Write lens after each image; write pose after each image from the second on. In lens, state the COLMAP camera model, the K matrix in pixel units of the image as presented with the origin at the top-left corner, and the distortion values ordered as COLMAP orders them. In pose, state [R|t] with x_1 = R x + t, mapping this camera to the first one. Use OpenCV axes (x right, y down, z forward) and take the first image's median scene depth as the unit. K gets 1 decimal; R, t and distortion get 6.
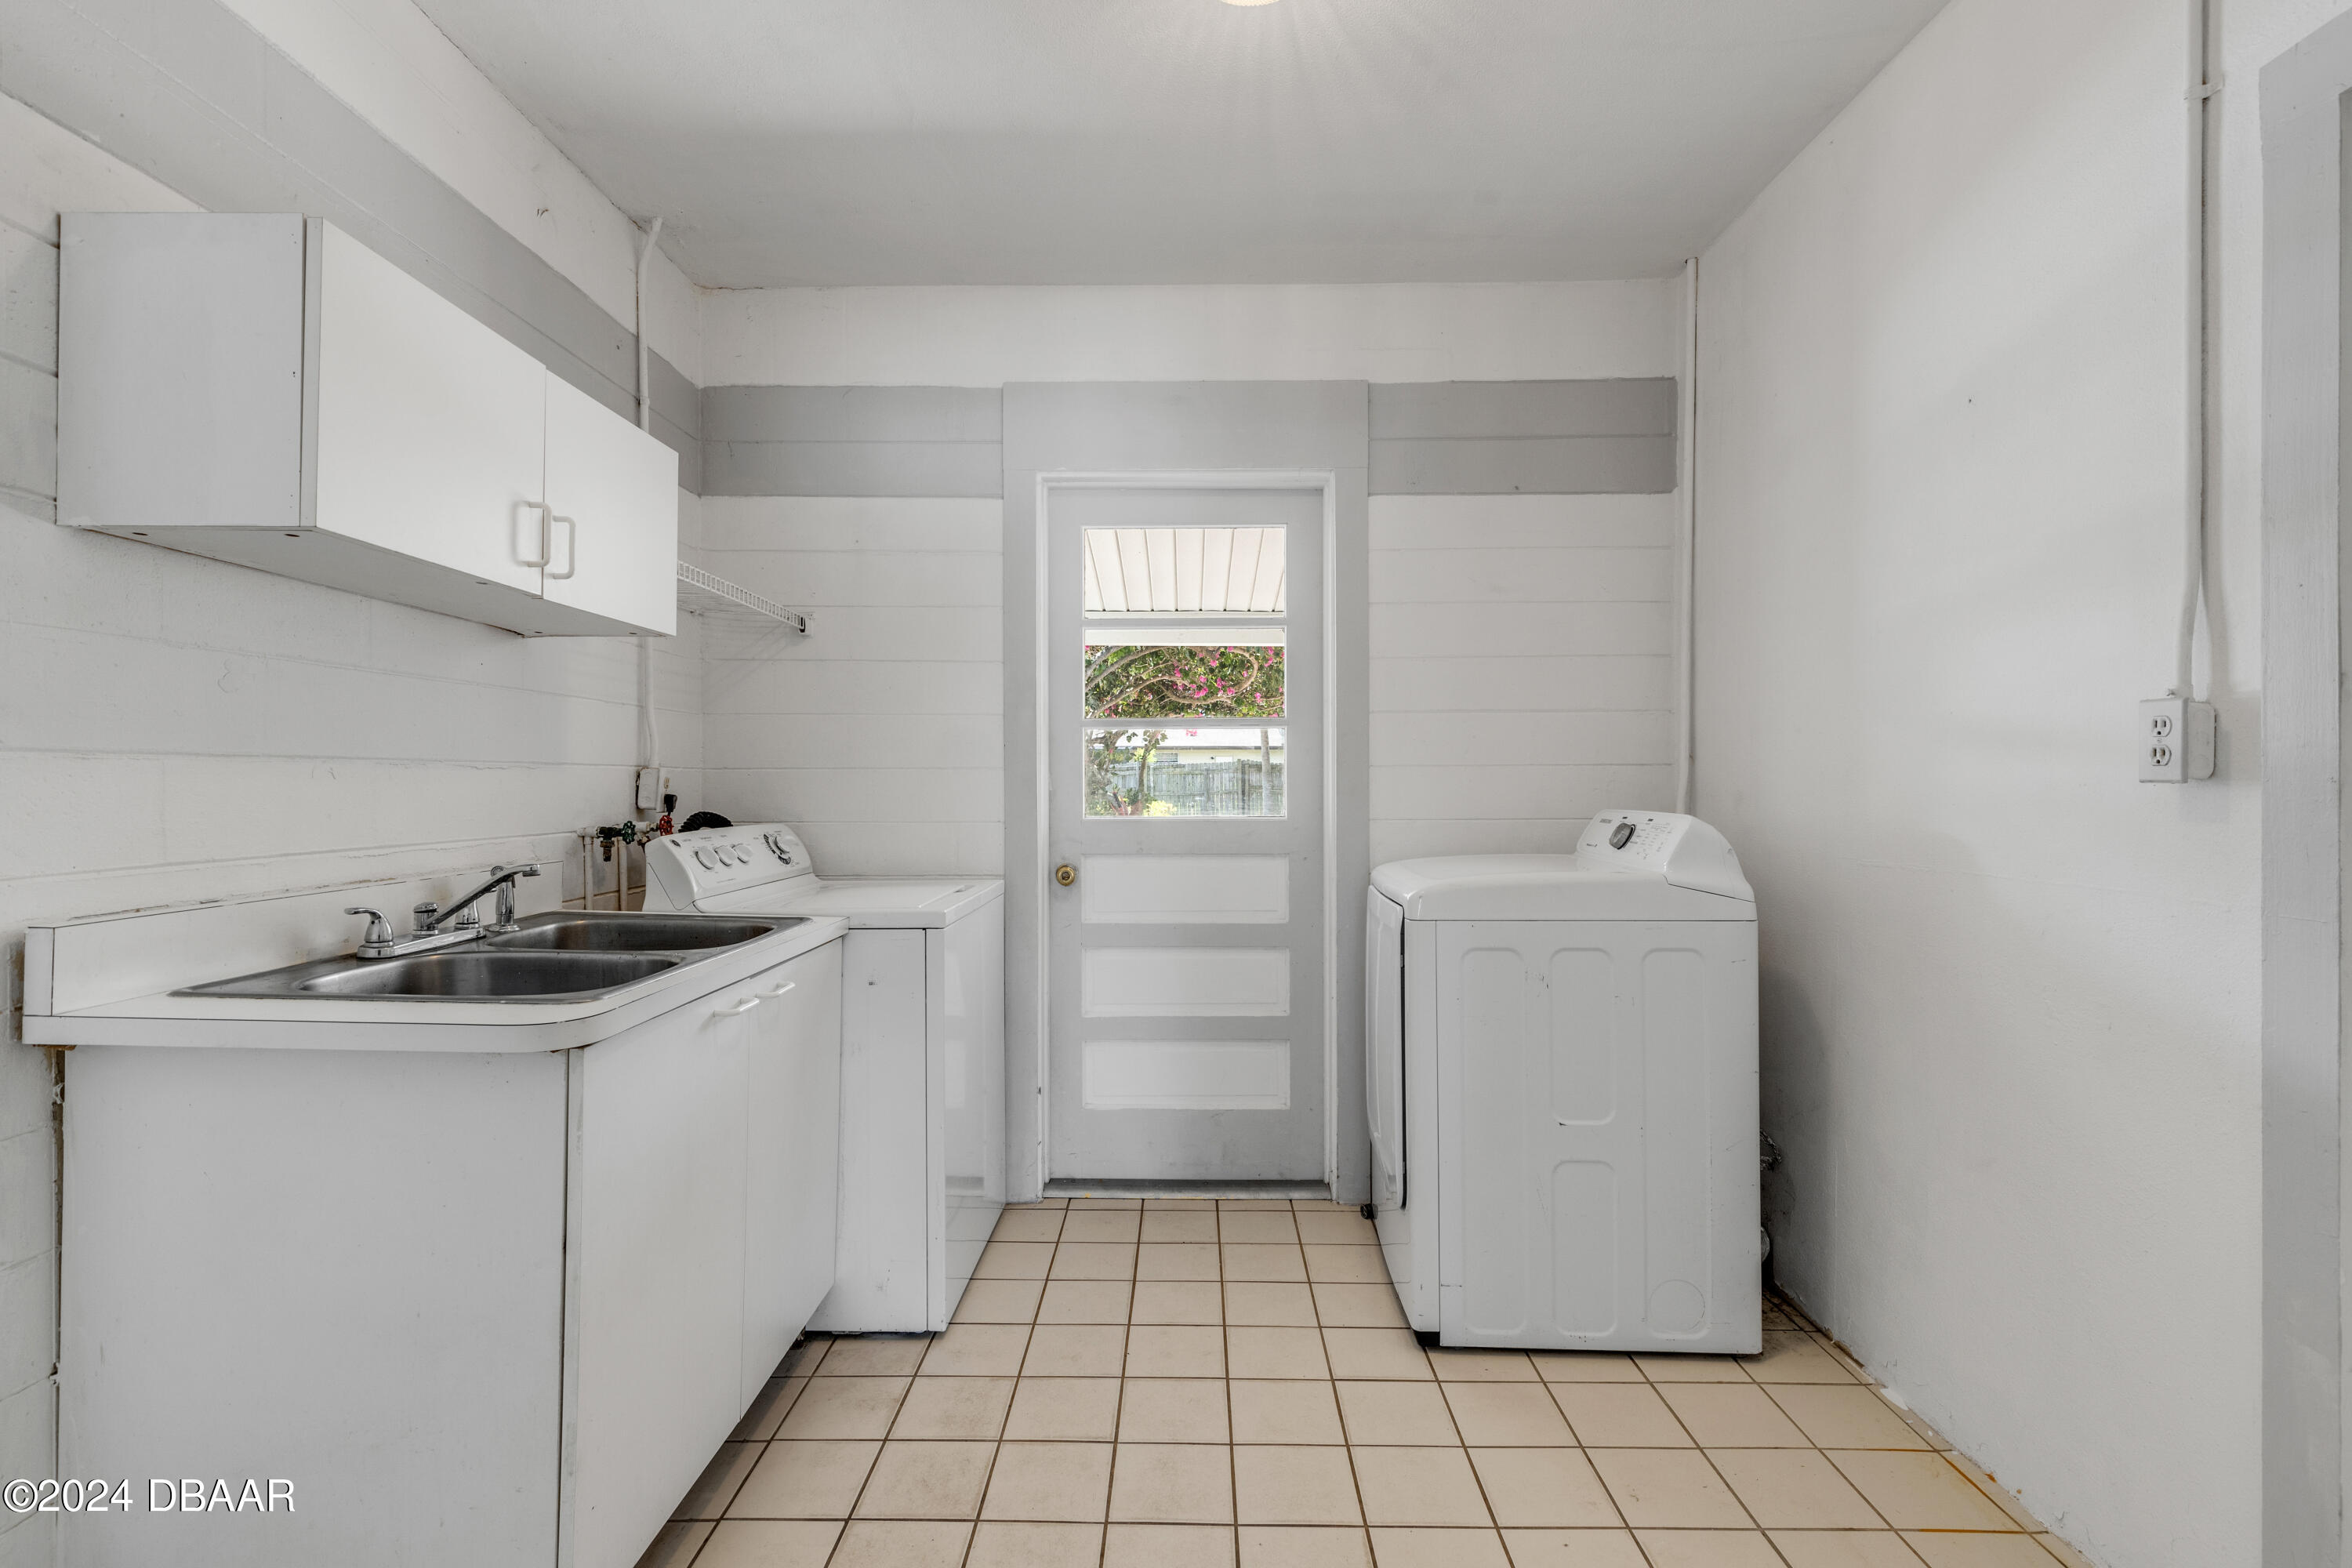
lens RADIAL K [[1066.1, 0, 1176.0], [0, 1066.1, 784.0], [0, 0, 1]] dist [0.002498, -0.000186]
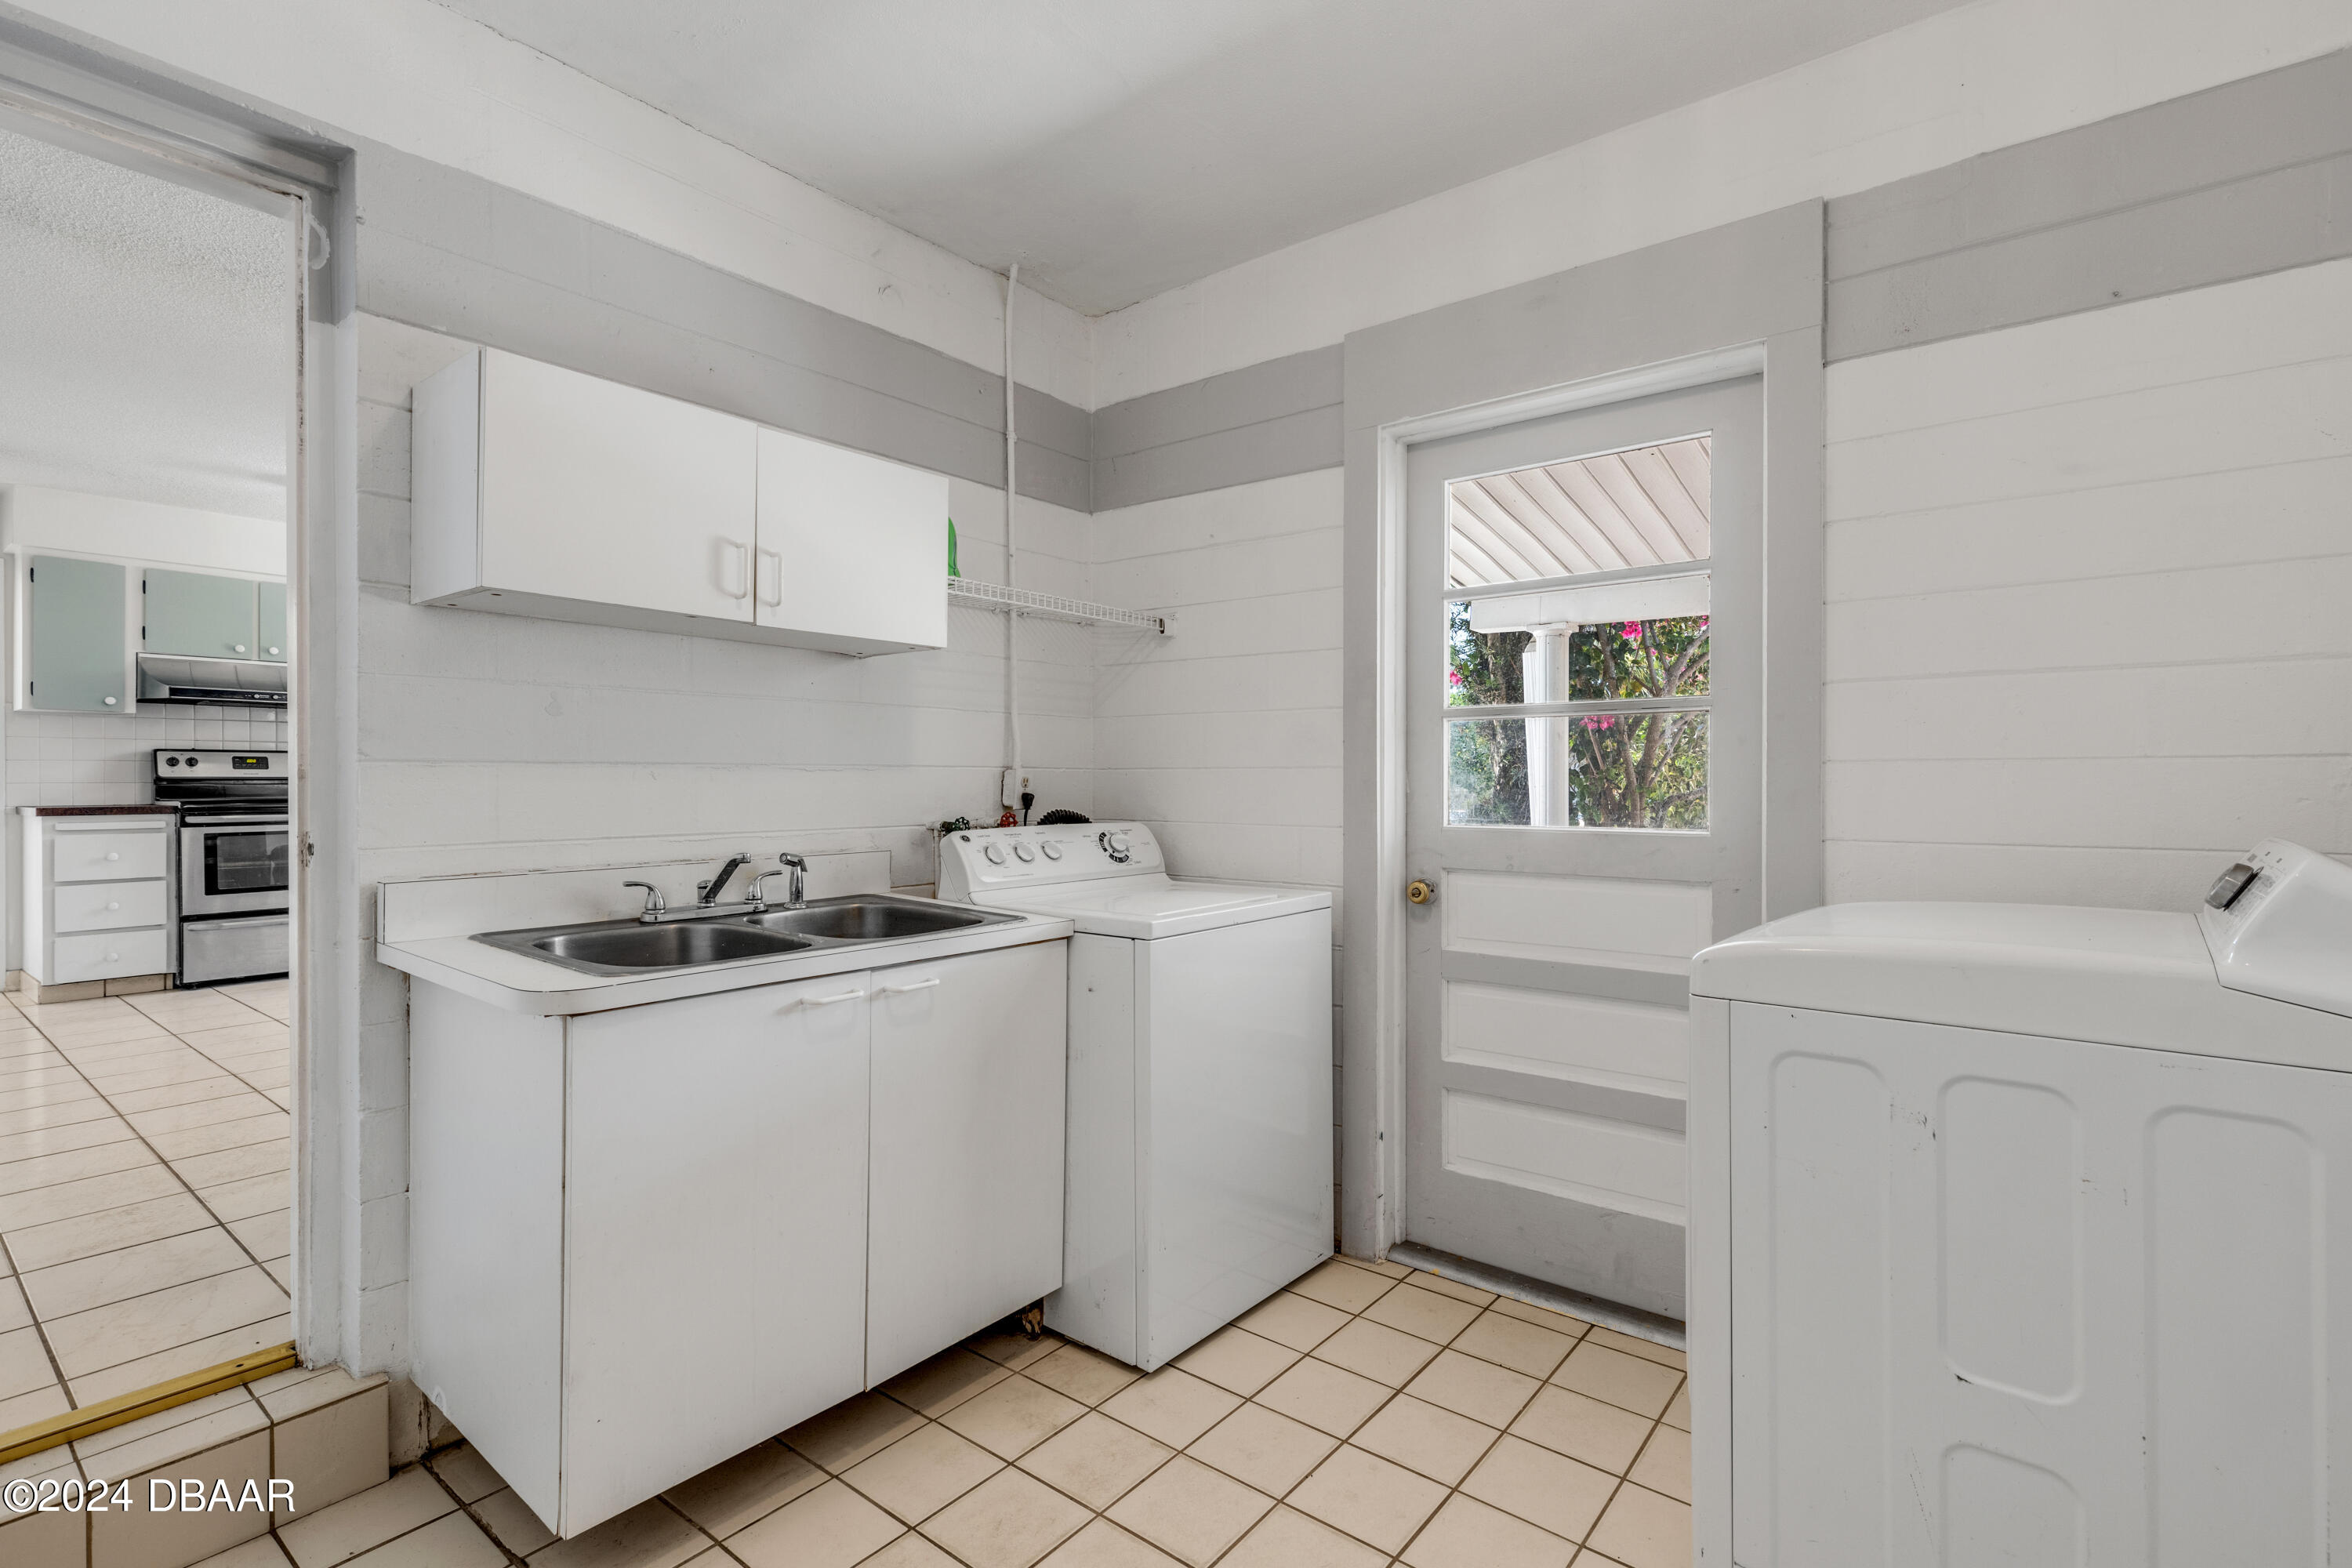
lens RADIAL K [[1071.8, 0, 1163.8], [0, 1071.8, 783.2], [0, 0, 1]] dist [0.004165, -0.000022]
pose [[0.791552, 0.004137, -0.611088, 0.309309], [-0.003185, 0.999991, 0.002644, -0.003641], [0.611094, -0.000147, 0.791558, 0.226464]]
